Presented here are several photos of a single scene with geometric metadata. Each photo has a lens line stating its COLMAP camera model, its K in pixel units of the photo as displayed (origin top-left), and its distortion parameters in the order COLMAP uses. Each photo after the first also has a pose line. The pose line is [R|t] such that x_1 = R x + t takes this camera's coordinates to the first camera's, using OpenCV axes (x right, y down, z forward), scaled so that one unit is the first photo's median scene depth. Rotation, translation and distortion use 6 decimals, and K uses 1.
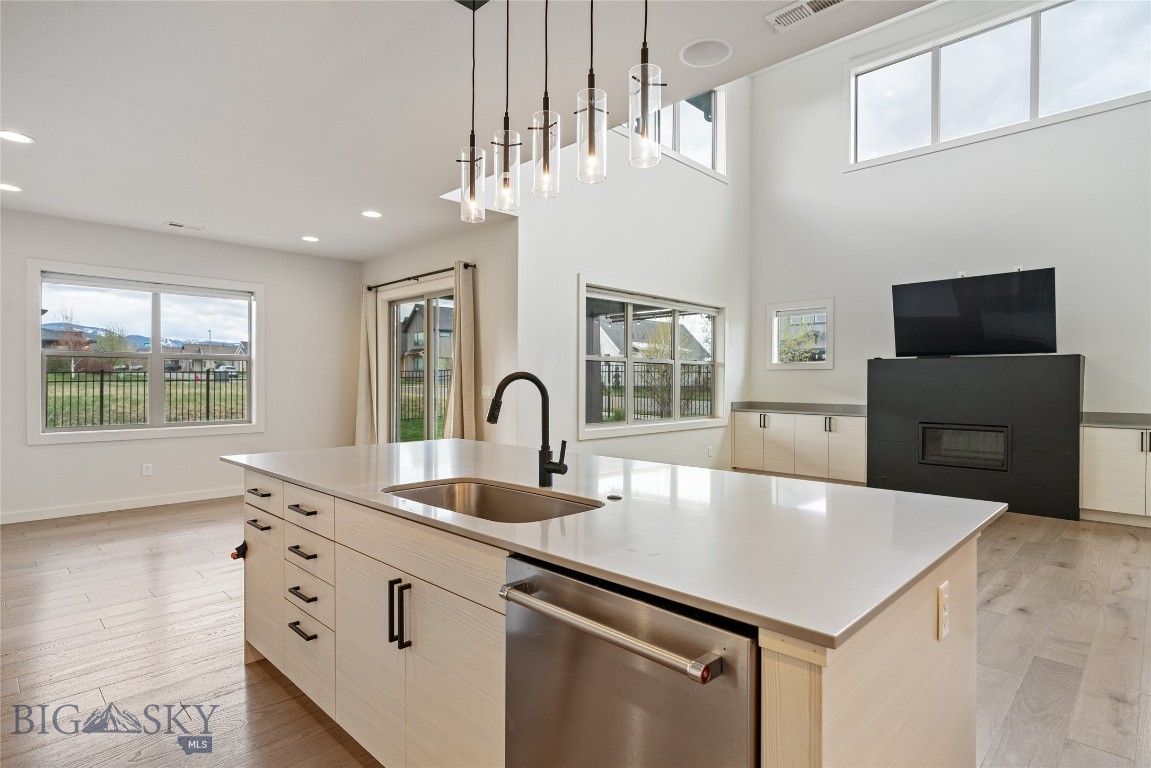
lens RADIAL K [[589.4, 0, 575.9], [0, 589.4, 380.4], [0, 0, 1]] dist [-0.002982, -0.000854]
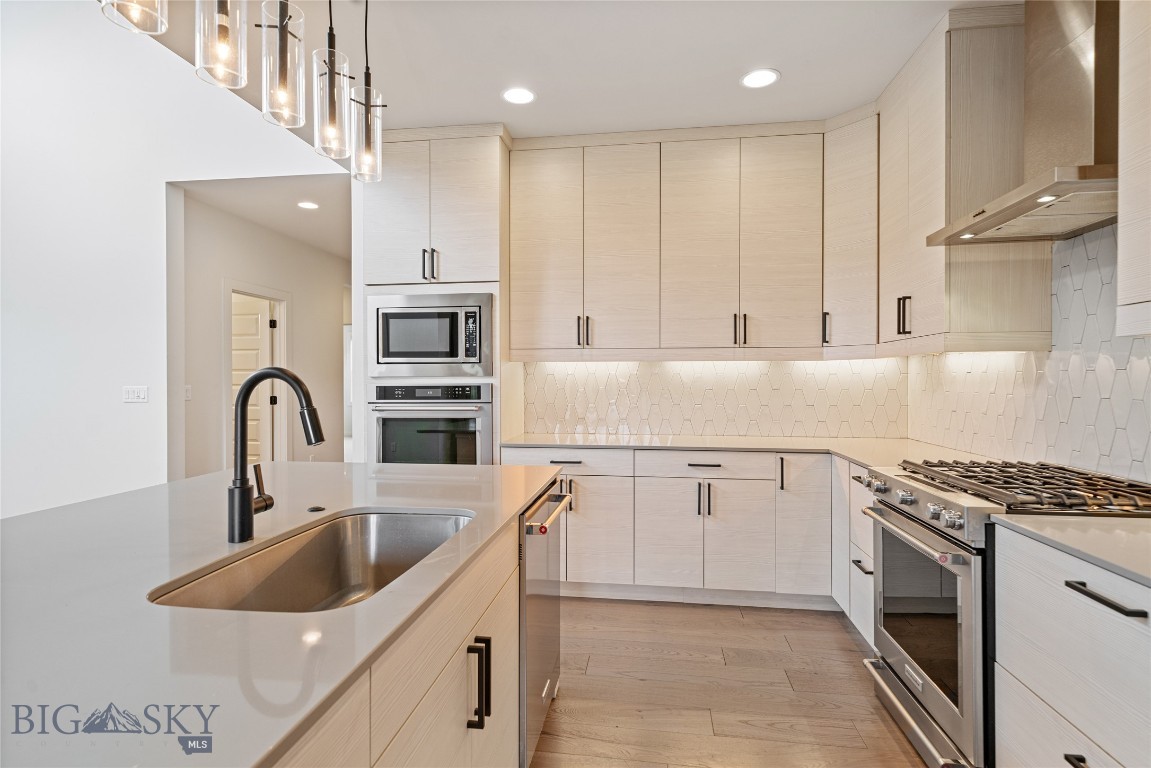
lens RADIAL K [[589.4, 0, 575.1], [0, 589.4, 382.4], [0, 0, 1]] dist [-0.002982, -0.000854]
pose [[-0.595927, -0.010647, 0.802968, -0.264190], [-0.003788, 0.999938, 0.010447, -0.001739], [-0.803030, 0.003183, -0.595930, 0.362881]]
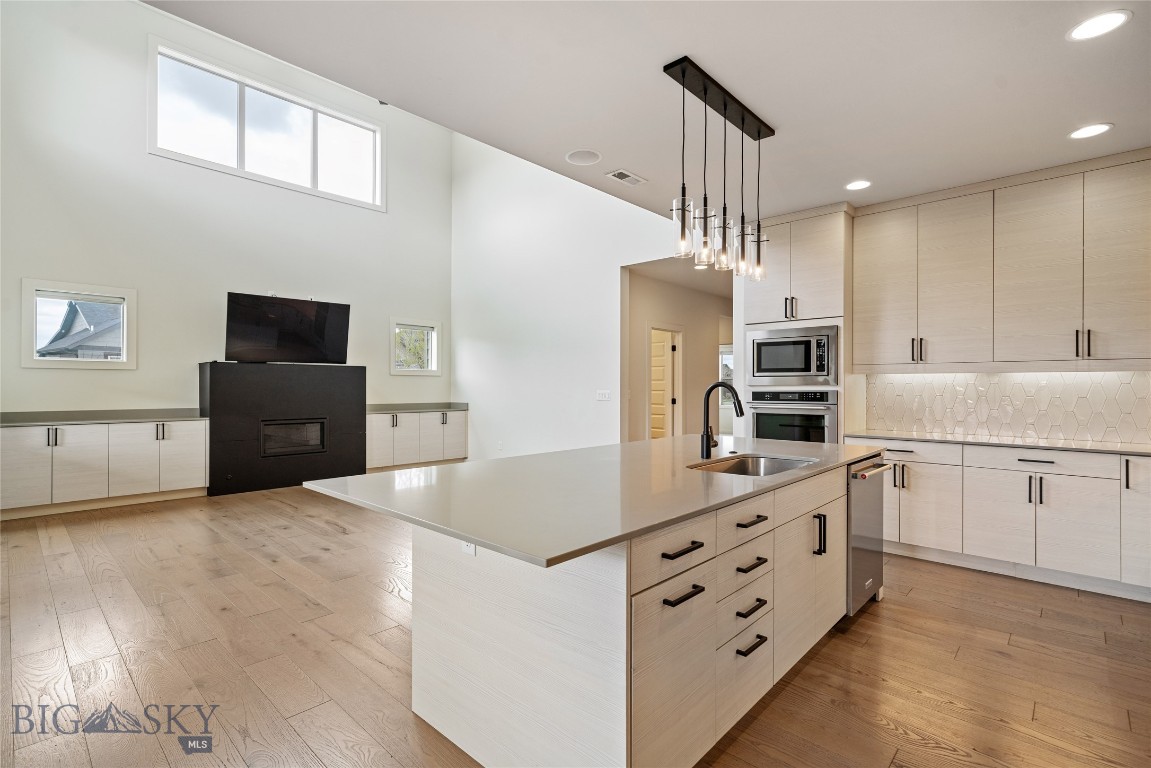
lens RADIAL K [[533.8, 0, 566.2], [0, 533.8, 385.8], [0, 0, 1]] dist [-0.002848, 0.001391]
pose [[-0.009070, -0.005703, 0.999943, -0.463083], [-0.003469, 0.999978, 0.005672, -0.003397], [-0.999953, -0.003417, -0.009089, 0.454402]]
